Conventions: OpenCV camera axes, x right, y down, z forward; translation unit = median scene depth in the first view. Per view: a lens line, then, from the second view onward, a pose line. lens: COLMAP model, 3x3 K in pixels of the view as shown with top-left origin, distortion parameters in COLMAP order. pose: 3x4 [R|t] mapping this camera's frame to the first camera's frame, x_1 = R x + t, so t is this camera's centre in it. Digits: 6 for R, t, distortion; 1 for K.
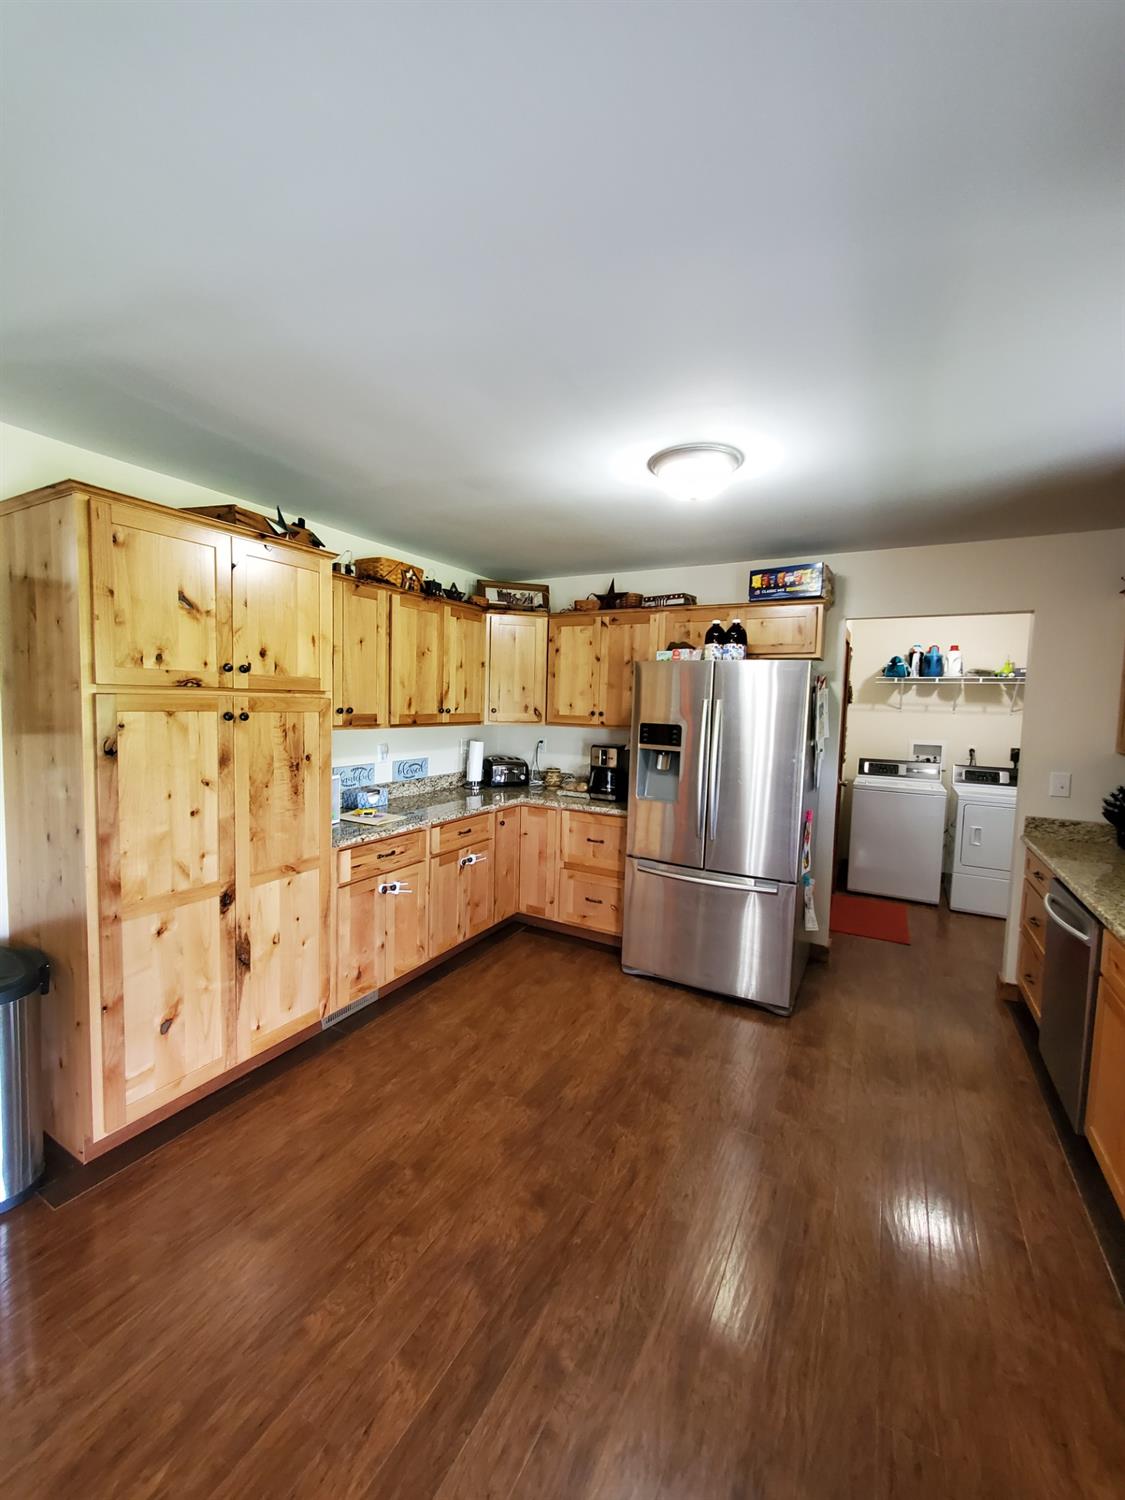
lens RADIAL K [[598.2, 0, 562.5], [0, 598.2, 750.0], [0, 0, 1]] dist [0.000060, -0.000013]
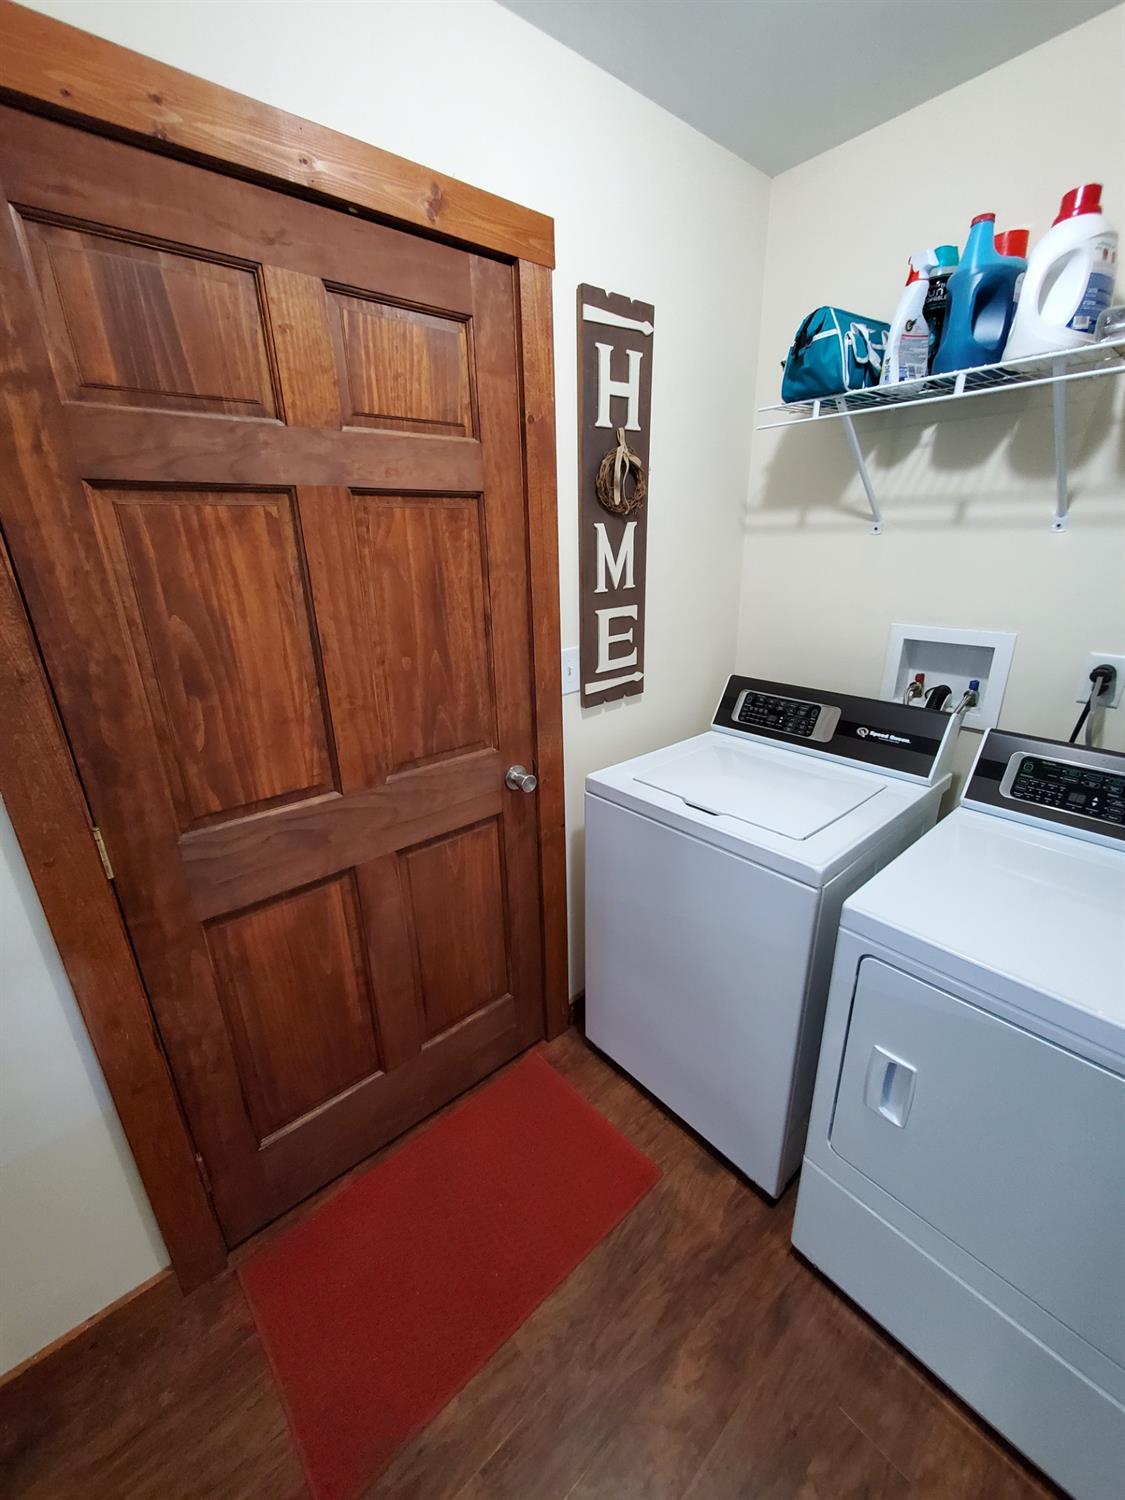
lens RADIAL K [[598.2, 0, 562.5], [0, 598.2, 750.0], [0, 0, 1]] dist [0.000060, -0.000013]
pose [[0.936953, 0.068996, -0.342576, 0.535976], [0.023287, 0.965809, 0.258207, -0.038279], [0.348678, -0.249905, 0.903311, 0.648568]]
